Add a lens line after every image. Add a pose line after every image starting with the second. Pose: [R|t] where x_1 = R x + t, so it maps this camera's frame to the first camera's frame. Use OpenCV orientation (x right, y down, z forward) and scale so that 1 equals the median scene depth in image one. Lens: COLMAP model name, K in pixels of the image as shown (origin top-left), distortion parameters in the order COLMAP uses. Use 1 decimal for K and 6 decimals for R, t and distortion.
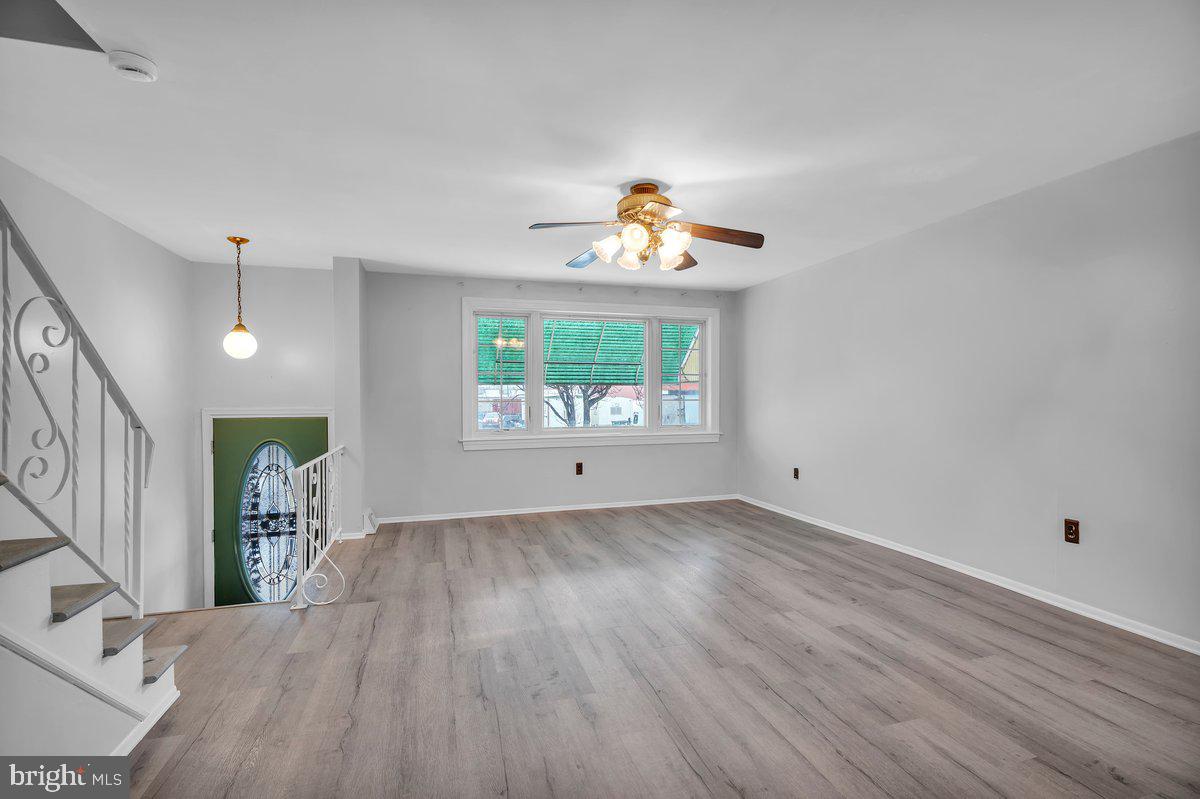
lens RADIAL K [[541.0, 0, 598.4], [0, 541.0, 407.8], [0, 0, 1]] dist [0.006119, 0.000326]
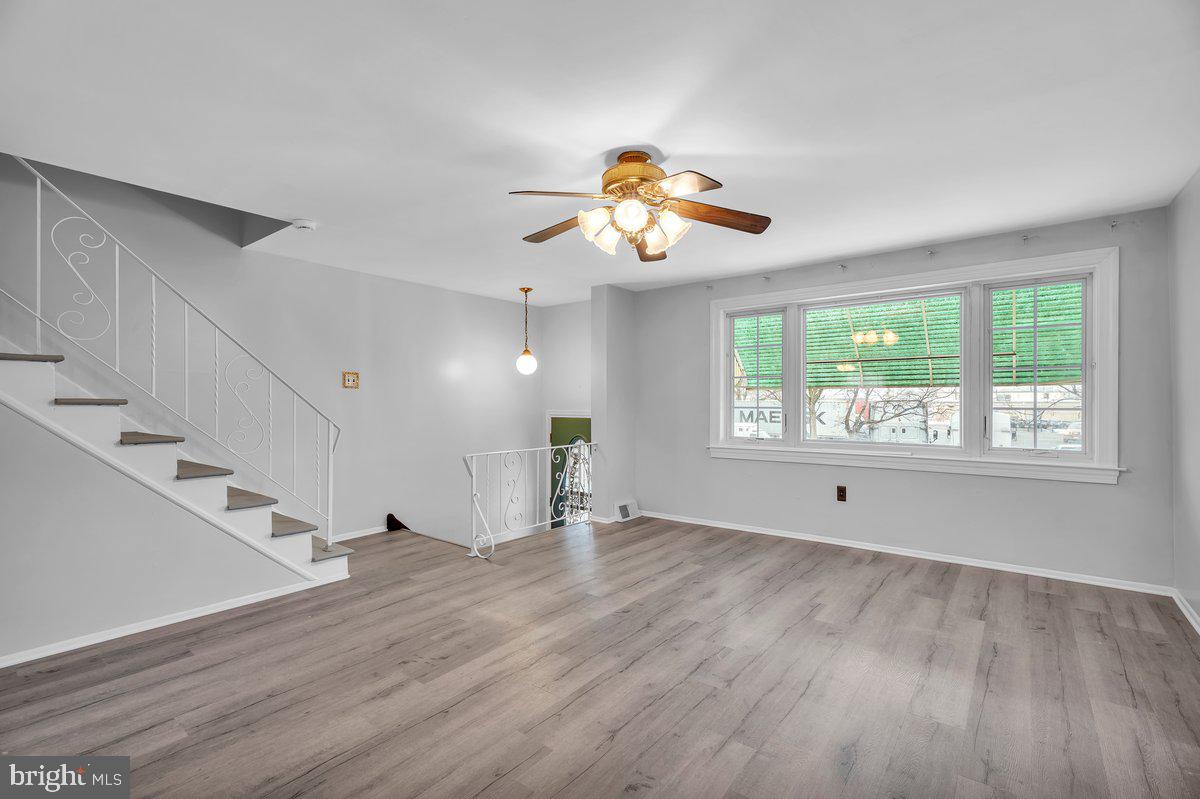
lens RADIAL K [[529.8, 0, 599.4], [0, 529.8, 421.1], [0, 0, 1]] dist [-0.011205, 0.000071]
pose [[0.572535, 0.031066, -0.819292, 0.523239], [-0.017283, 0.999517, 0.025822, -0.010270], [0.819698, -0.000624, 0.572795, 0.354783]]
